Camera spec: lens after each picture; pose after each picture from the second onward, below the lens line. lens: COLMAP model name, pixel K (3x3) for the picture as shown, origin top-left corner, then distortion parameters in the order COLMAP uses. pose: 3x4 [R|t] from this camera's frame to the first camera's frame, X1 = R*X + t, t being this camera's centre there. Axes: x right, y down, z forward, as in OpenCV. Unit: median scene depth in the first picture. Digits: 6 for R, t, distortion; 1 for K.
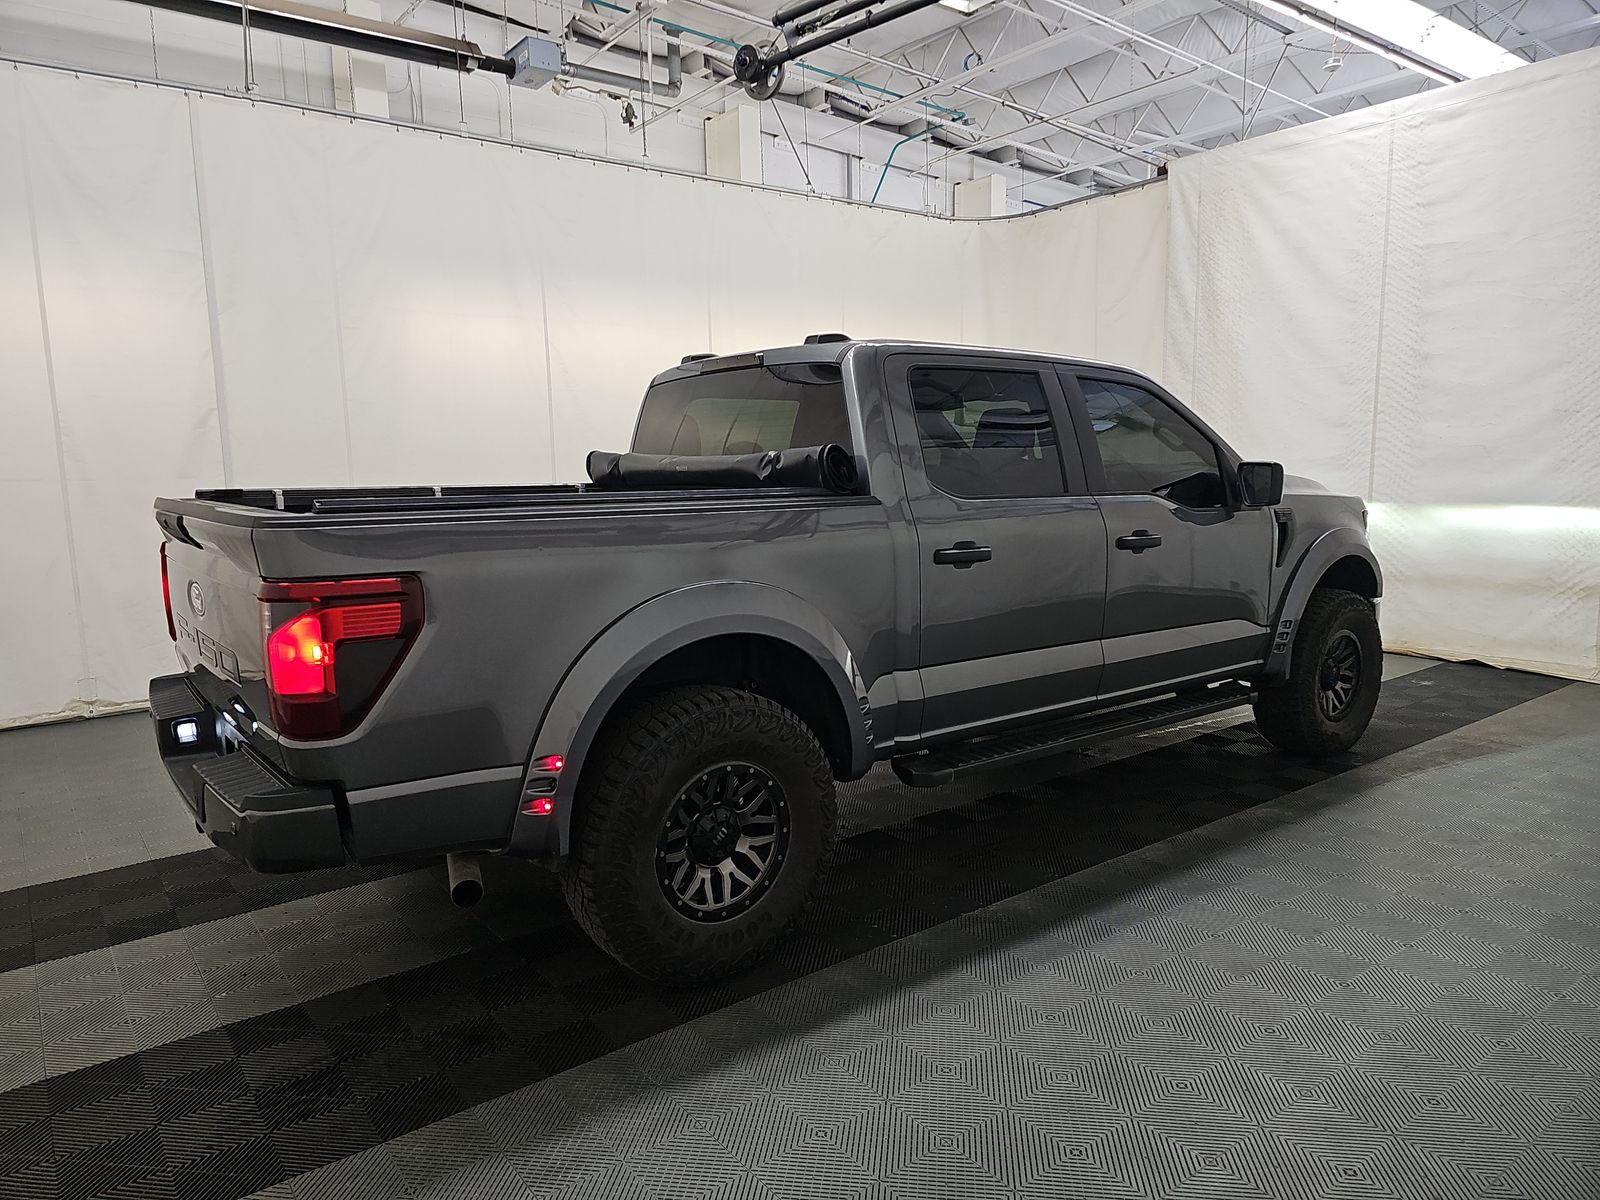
lens RADIAL K [[1066.2, 0, 789.7], [0, 1066.2, 592.7], [0, 0, 1]] dist [0.031493, -0.027590]
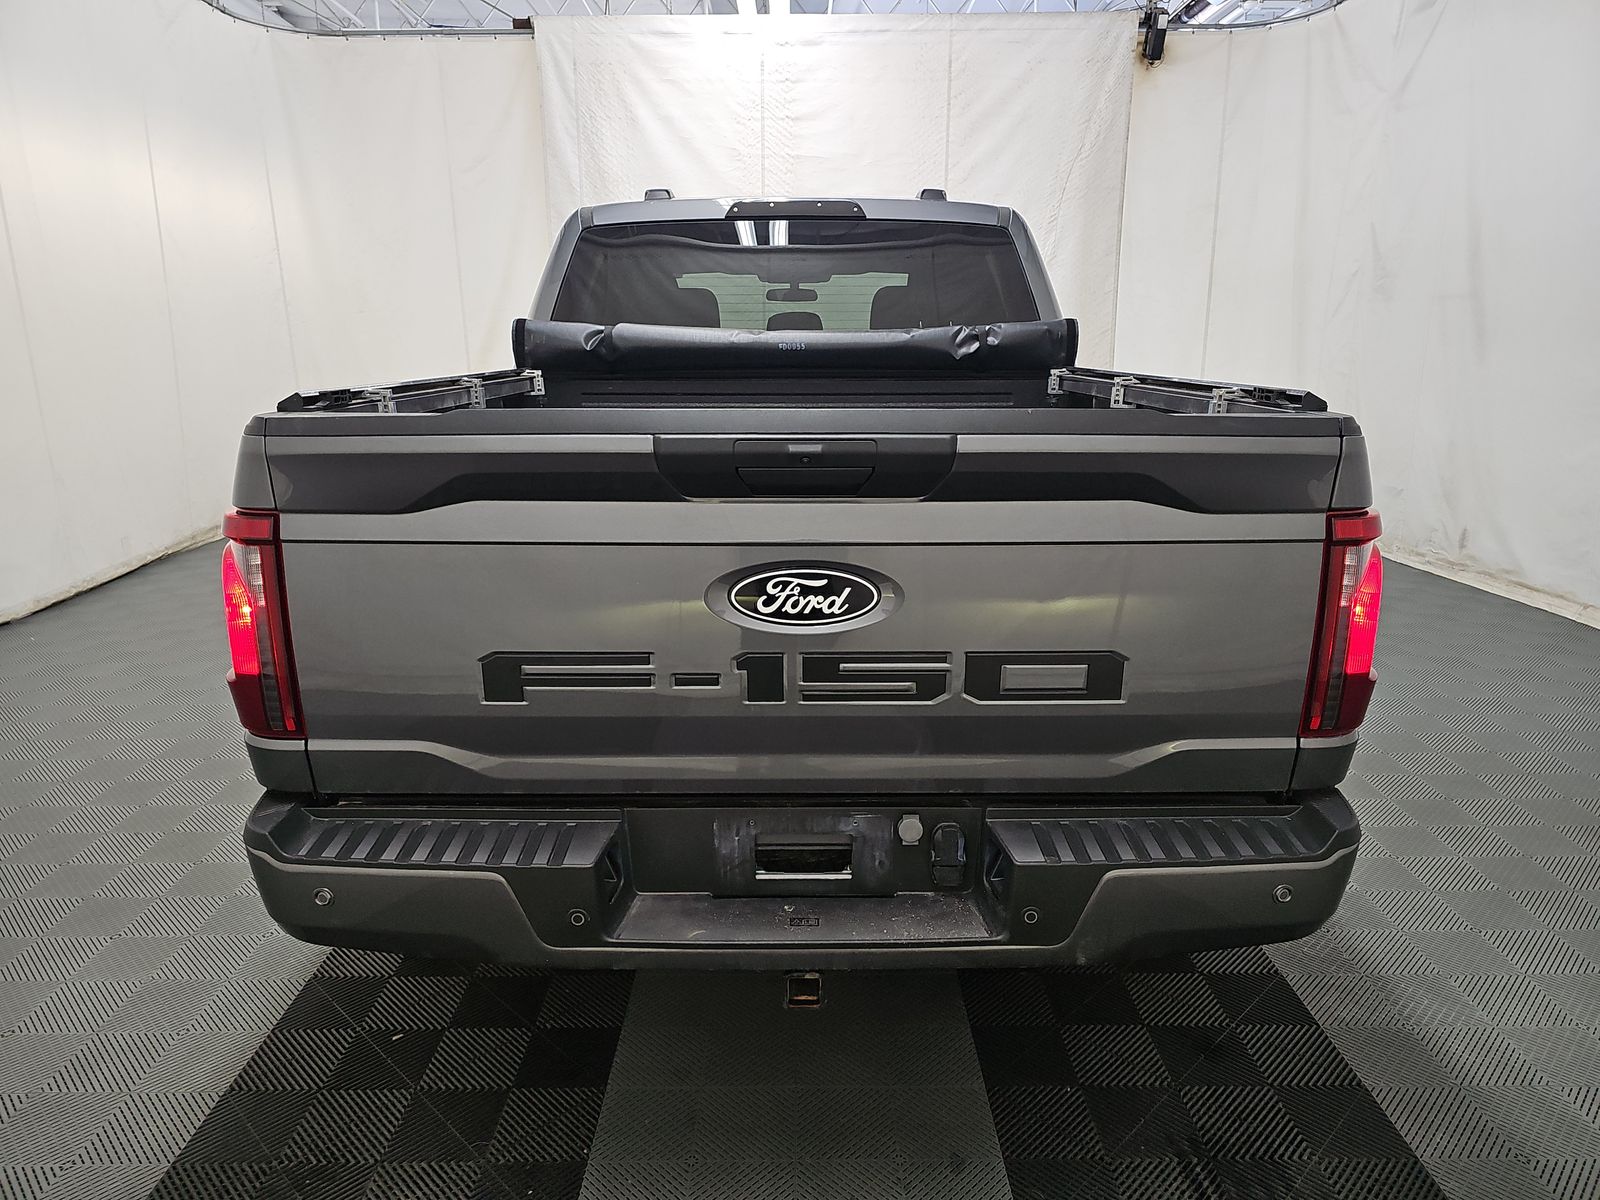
lens RADIAL K [[1066.2, 0, 813.7], [0, 1066.2, 588.7], [0, 0, 1]] dist [0.031493, -0.027590]
pose [[0.641733, -0.154790, 0.751145, -0.326766], [0.074078, 0.987351, 0.140177, -0.020359], [-0.763342, -0.034313, 0.645083, 0.212924]]
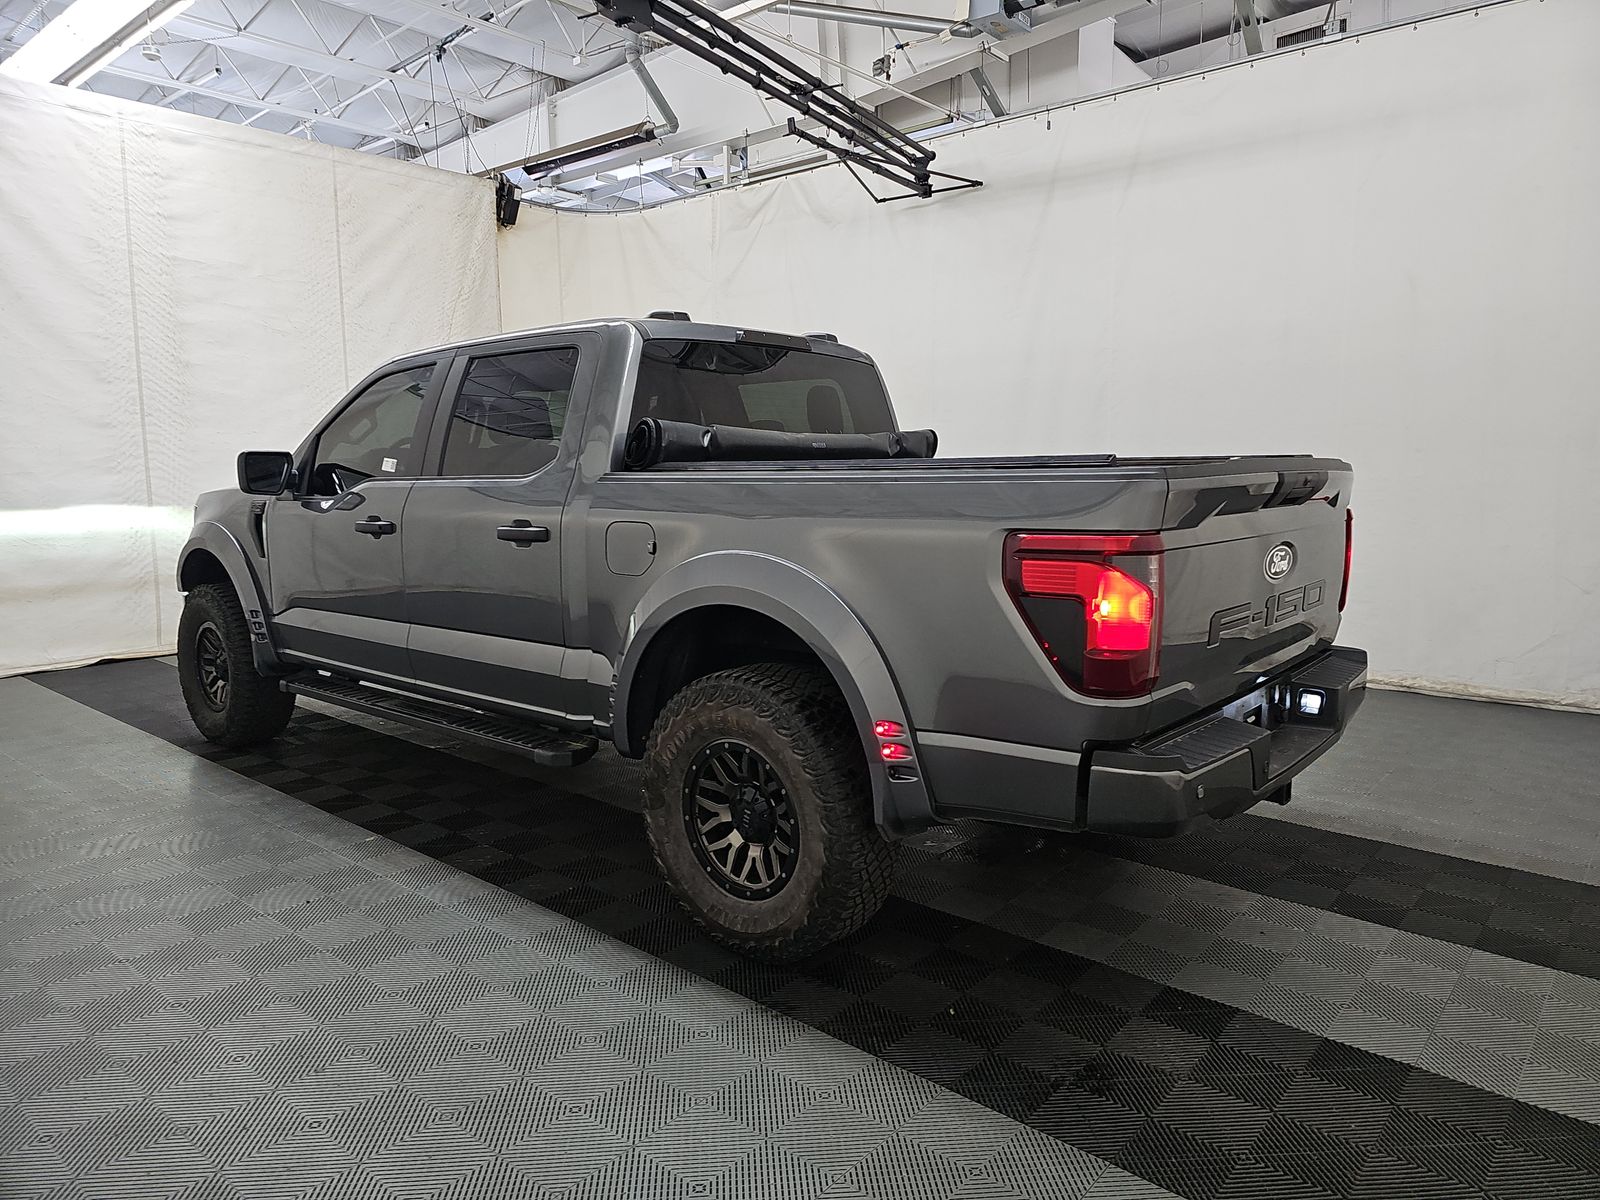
lens RADIAL K [[1066.2, 0, 813.7], [0, 1066.2, 607.8], [0, 0, 1]] dist [0.031493, -0.027590]
pose [[-0.169662, -0.101576, 0.980254, -0.546783], [0.125177, 0.984396, 0.123671, -0.038575], [-0.977520, 0.143688, -0.154300, 0.580646]]
